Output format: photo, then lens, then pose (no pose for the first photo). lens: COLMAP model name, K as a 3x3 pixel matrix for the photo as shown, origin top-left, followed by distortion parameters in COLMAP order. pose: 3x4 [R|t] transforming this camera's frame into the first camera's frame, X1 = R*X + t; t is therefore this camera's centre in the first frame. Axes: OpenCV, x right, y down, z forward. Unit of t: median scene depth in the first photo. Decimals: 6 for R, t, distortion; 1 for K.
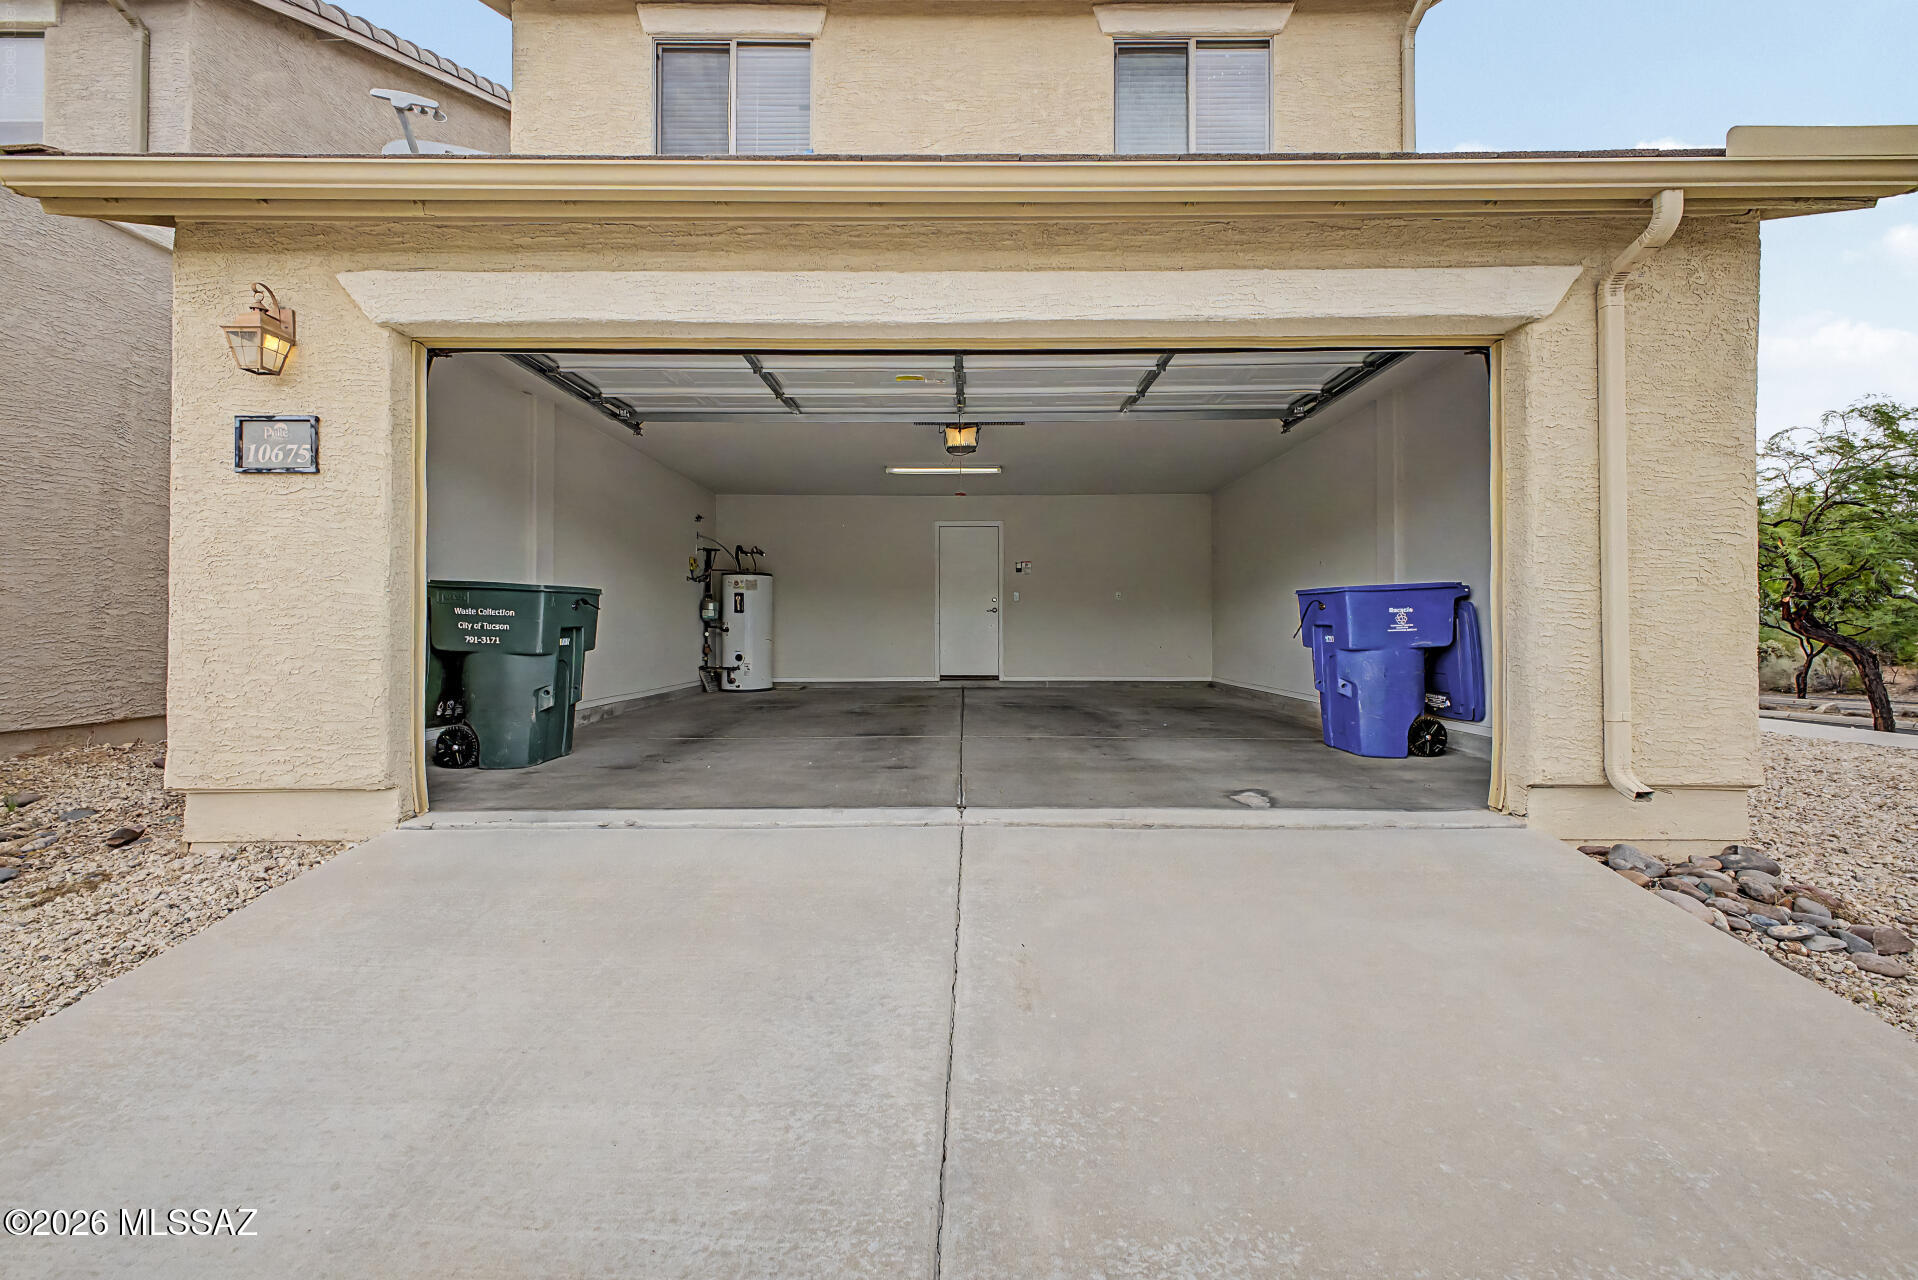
lens RADIAL K [[773.1, 0, 957.8], [0, 773.1, 616.4], [0, 0, 1]] dist [0.016369, -0.004652]
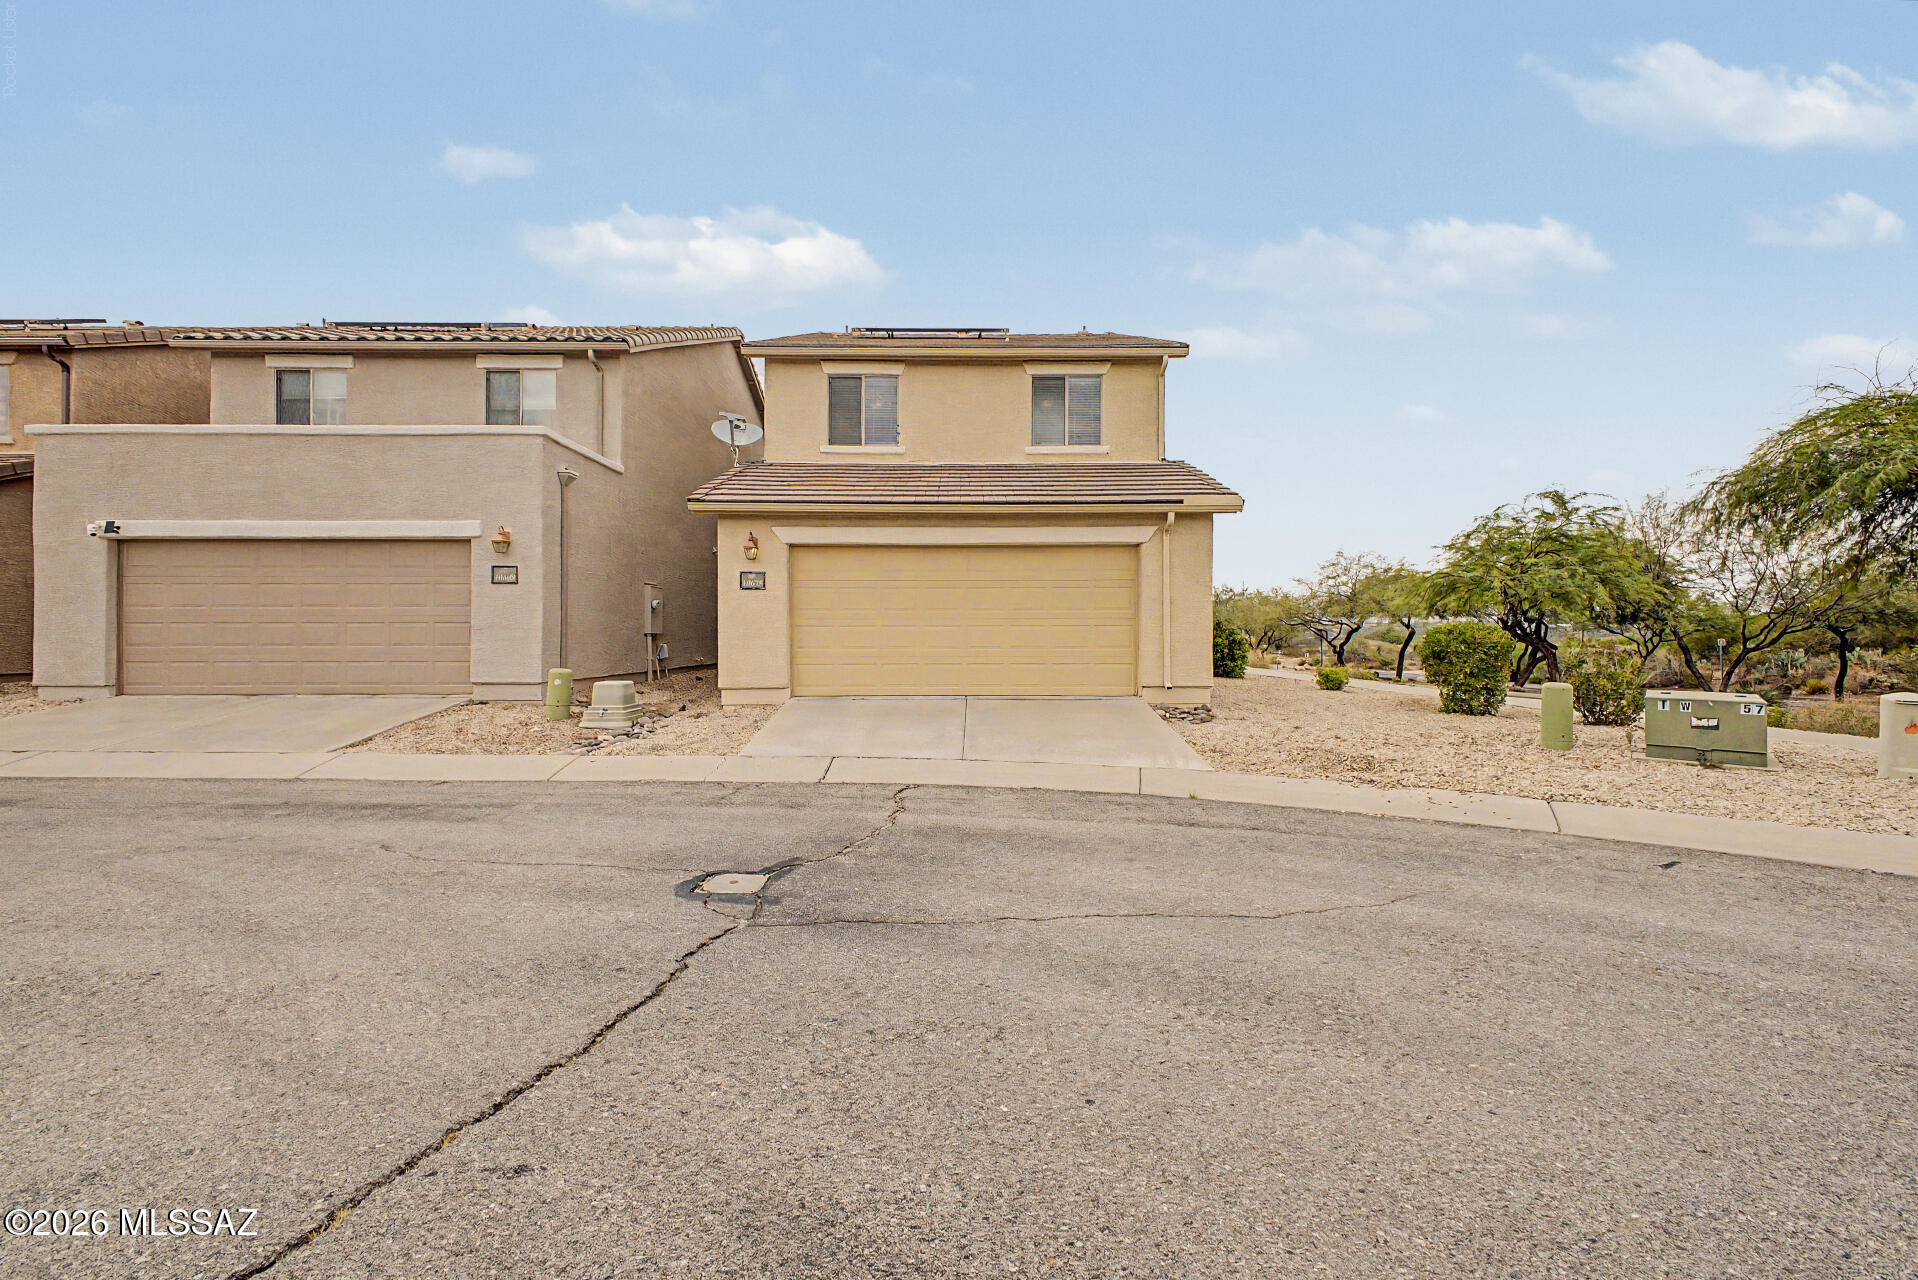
lens RADIAL K [[773.1, 0, 968.3], [0, 773.1, 633.8], [0, 0, 1]] dist [0.016369, -0.004652]
pose [[0.999852, -0.000828, 0.017198, -0.041470], [0.000567, 0.999884, 0.015193, -0.049149], [-0.017209, -0.015181, 0.999737, -2.154871]]
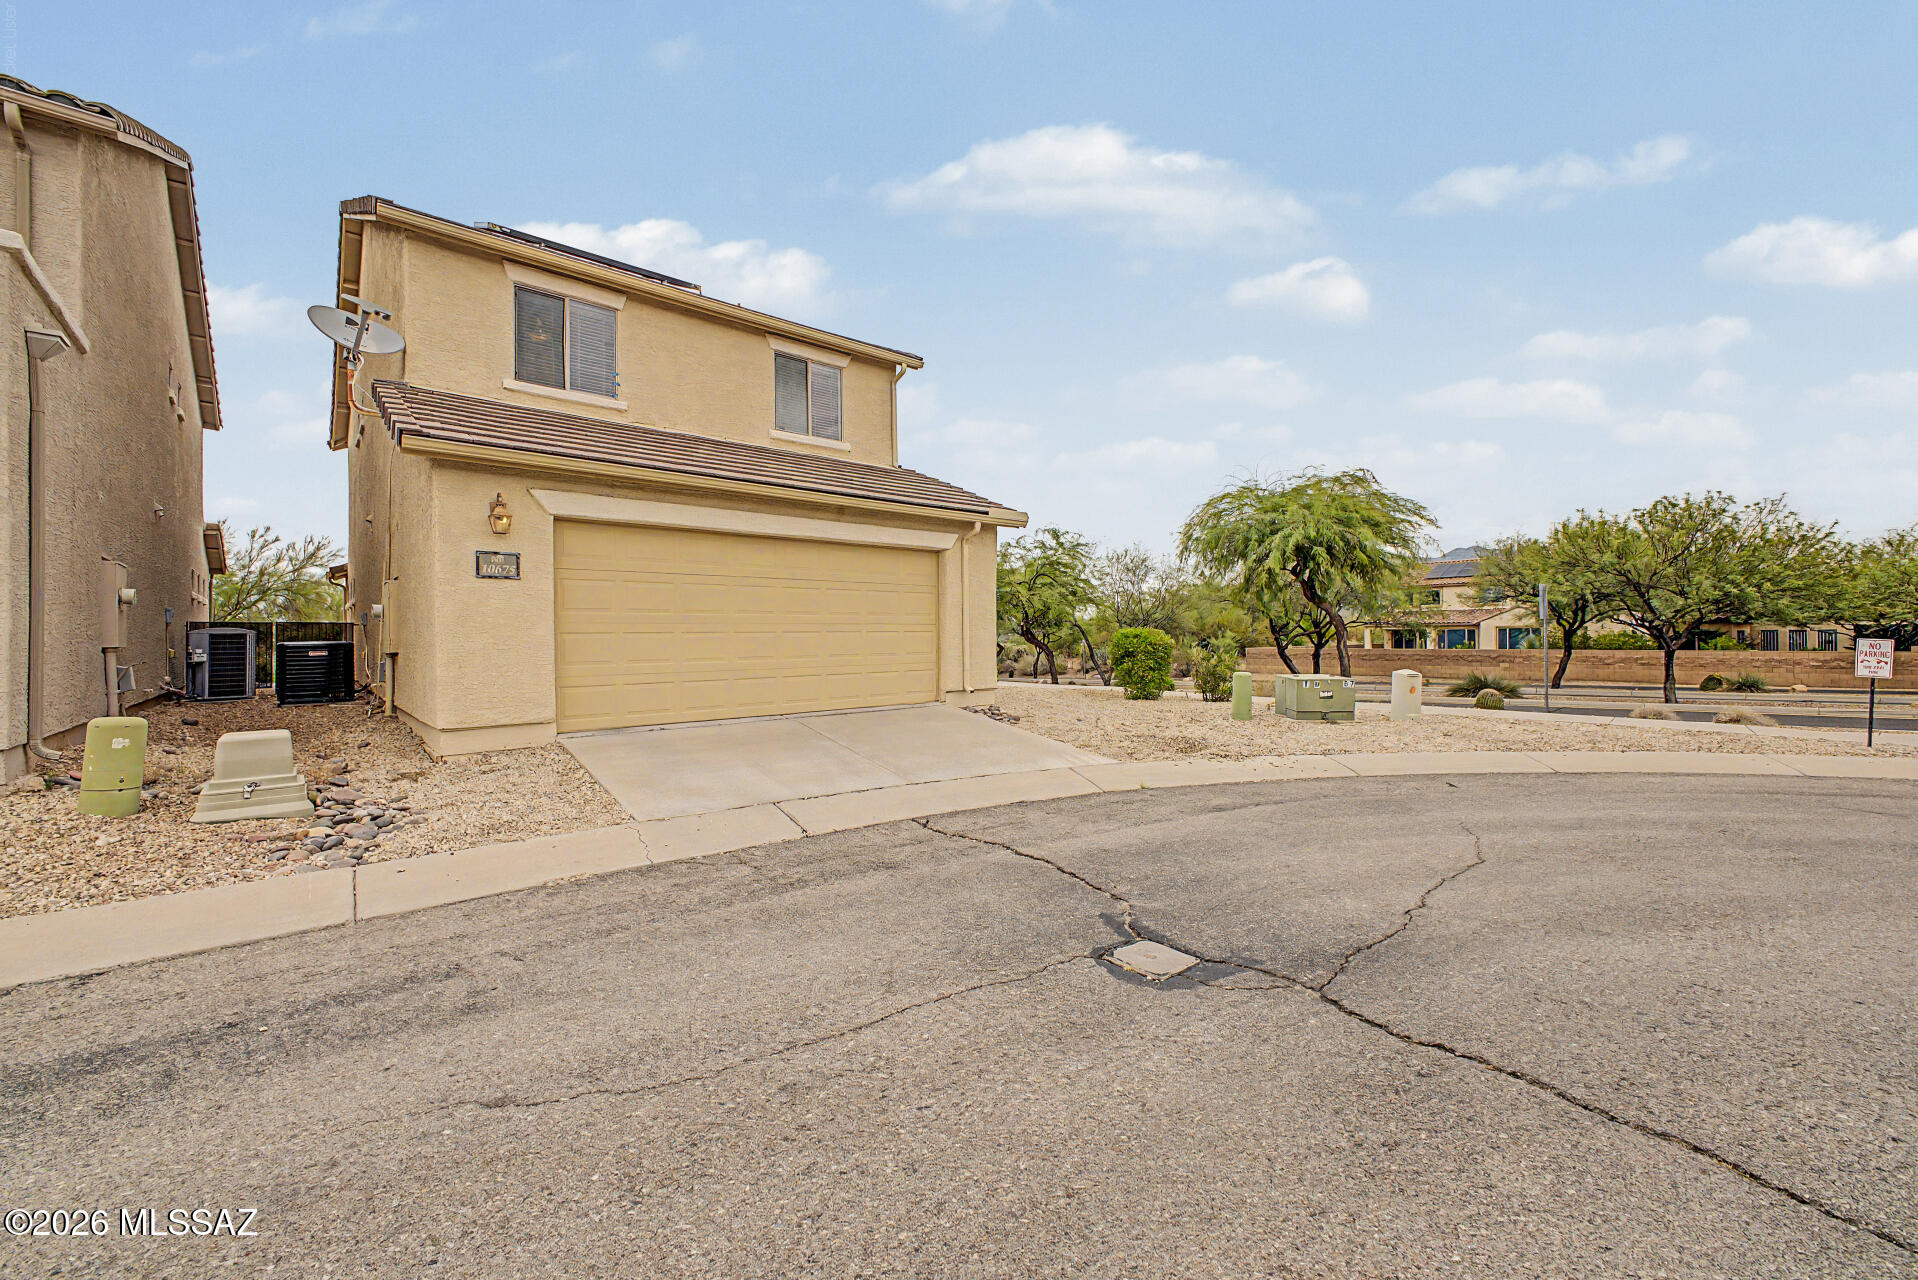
lens RADIAL K [[773.1, 0, 972.2], [0, 773.1, 631.2], [0, 0, 1]] dist [0.016369, -0.004652]
pose [[0.744817, -0.001878, 0.667266, -1.308424], [-0.001284, 0.999990, 0.004247, -0.048270], [-0.667267, -0.004020, 0.744808, -1.440089]]
